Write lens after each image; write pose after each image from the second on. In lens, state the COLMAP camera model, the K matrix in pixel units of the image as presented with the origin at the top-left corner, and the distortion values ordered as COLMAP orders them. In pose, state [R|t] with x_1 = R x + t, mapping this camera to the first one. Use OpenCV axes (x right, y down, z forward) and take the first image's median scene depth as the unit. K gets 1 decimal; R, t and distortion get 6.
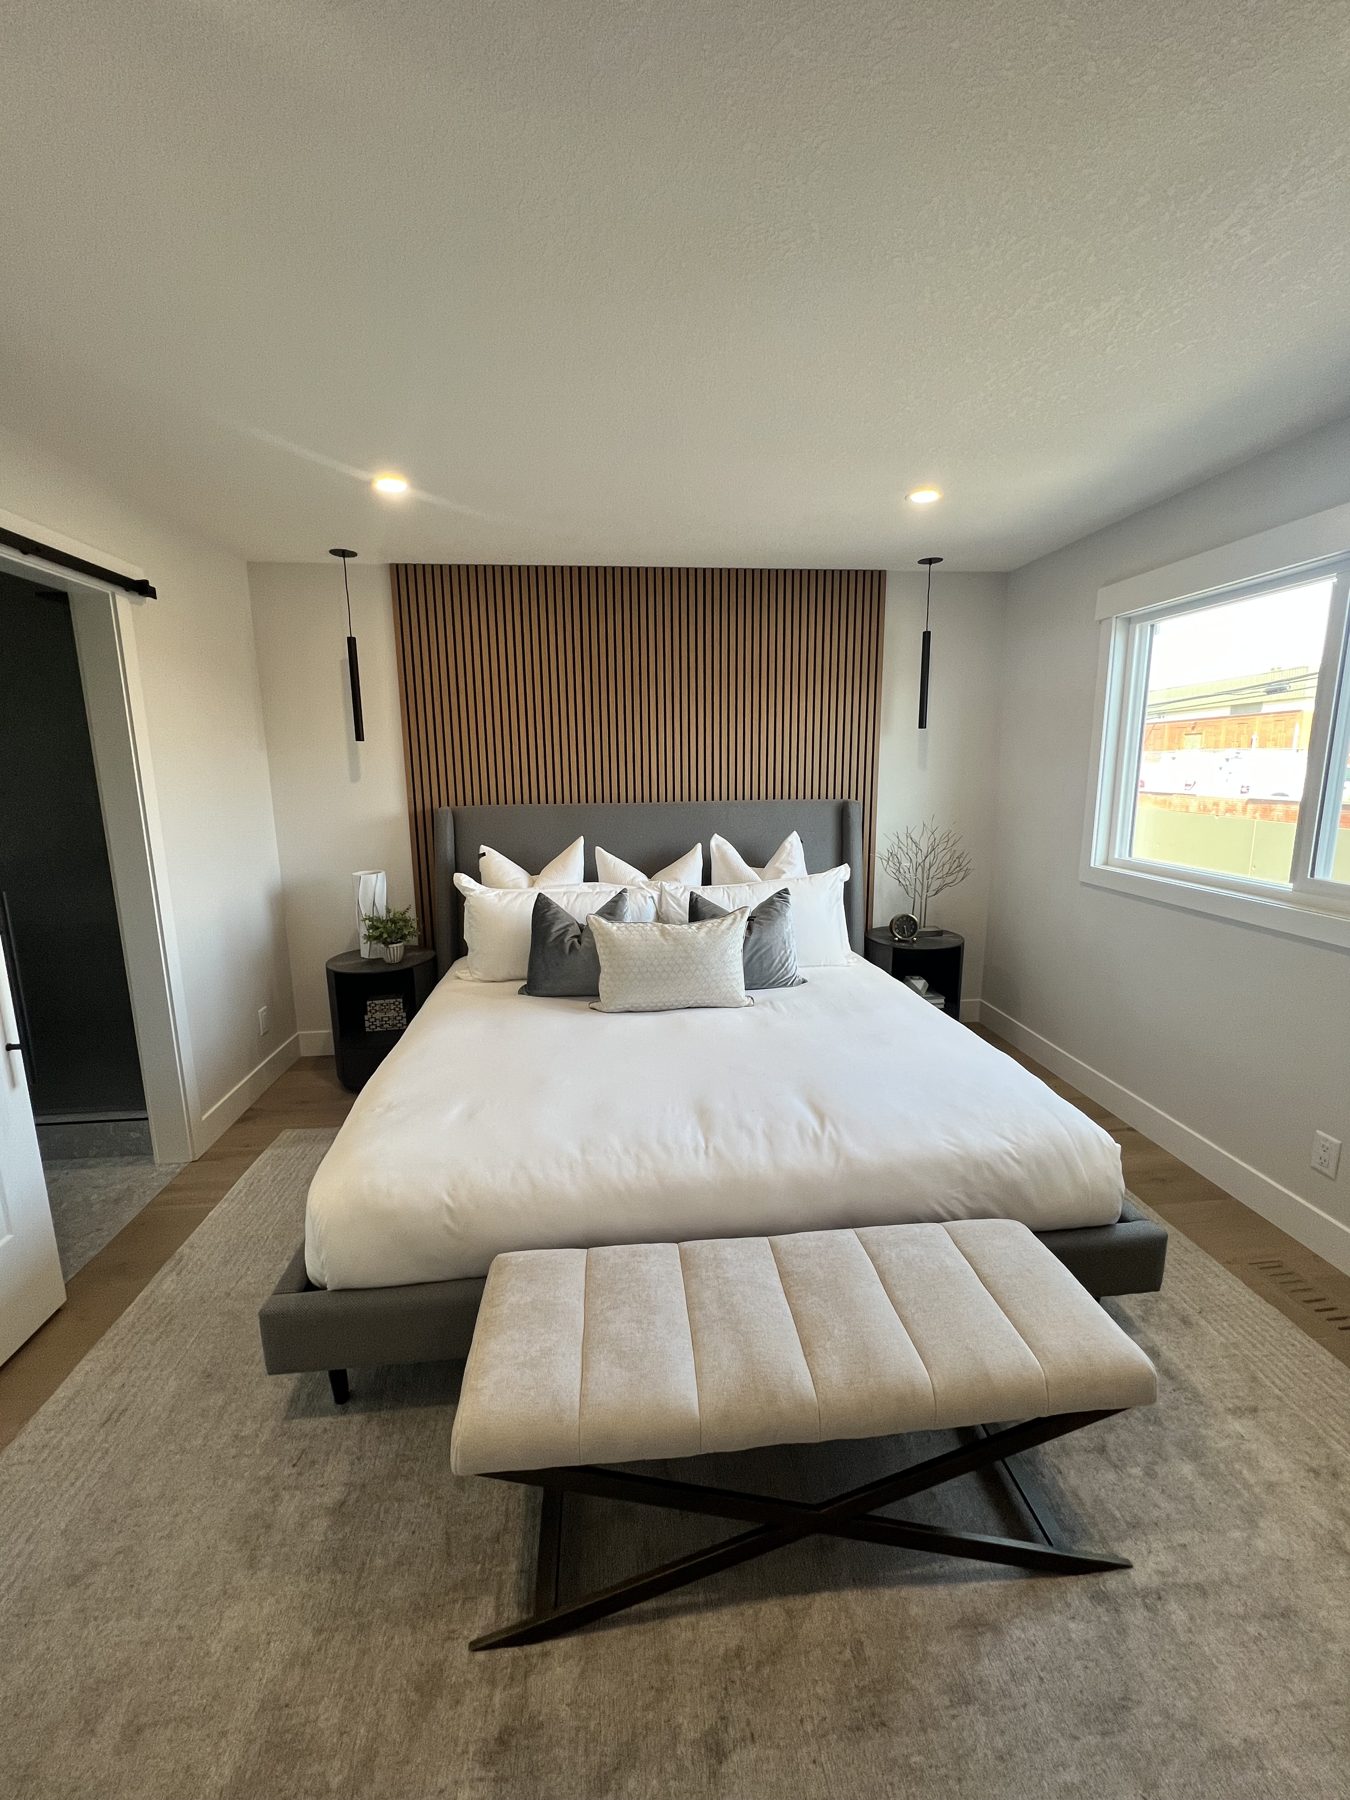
lens RADIAL K [[739.9, 0, 674.2], [0, 739.9, 895.2], [0, 0, 1]] dist [0.001273, -0.000581]
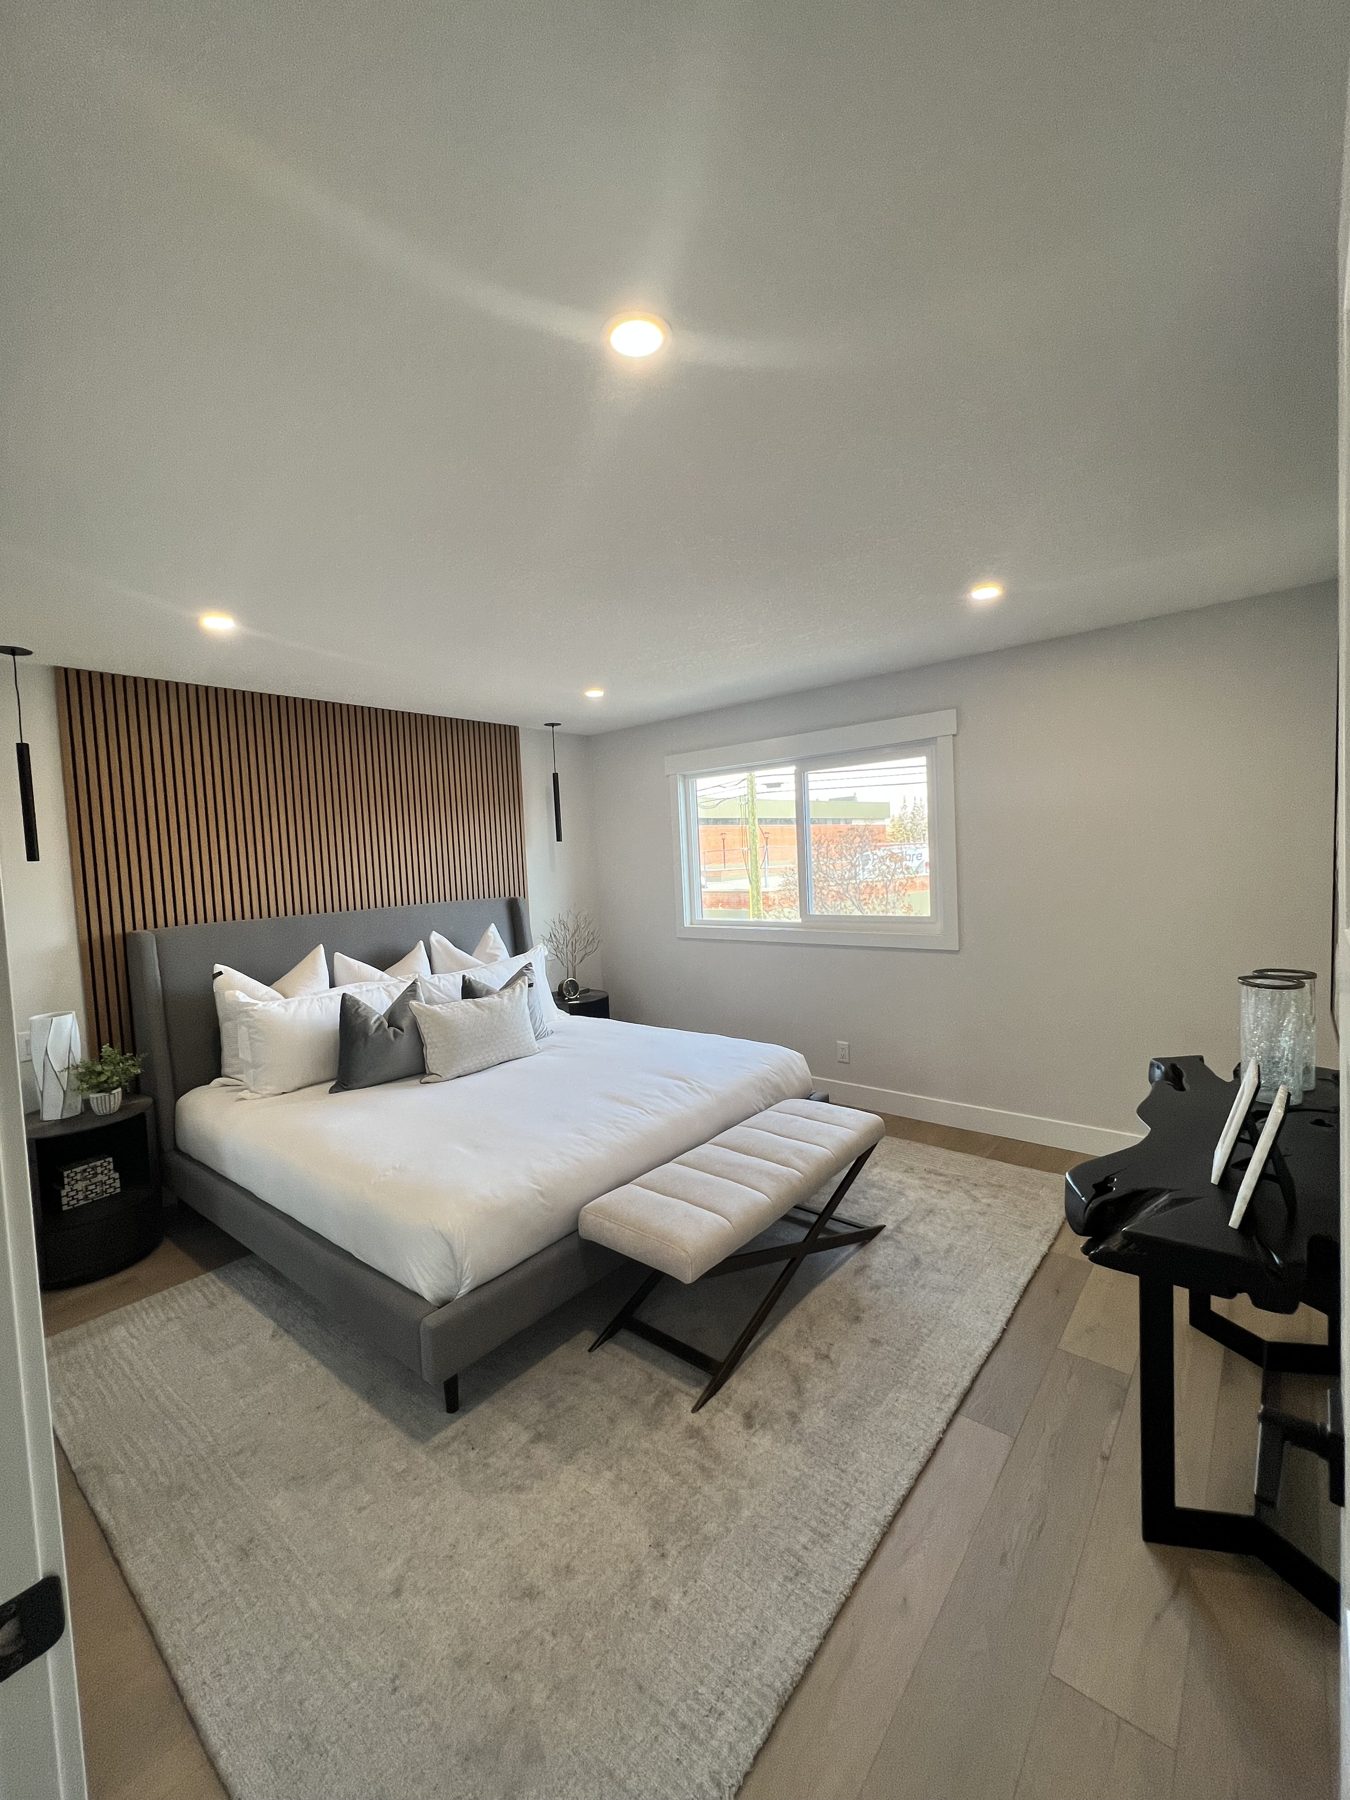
lens RADIAL K [[739.9, 0, 684.8], [0, 739.9, 897.6], [0, 0, 1]] dist [0.001273, -0.000581]
pose [[0.707832, -0.061771, 0.703675, -0.631094], [0.164415, 0.983217, -0.079076, 0.029104], [-0.686980, 0.171667, 0.706108, -0.135964]]
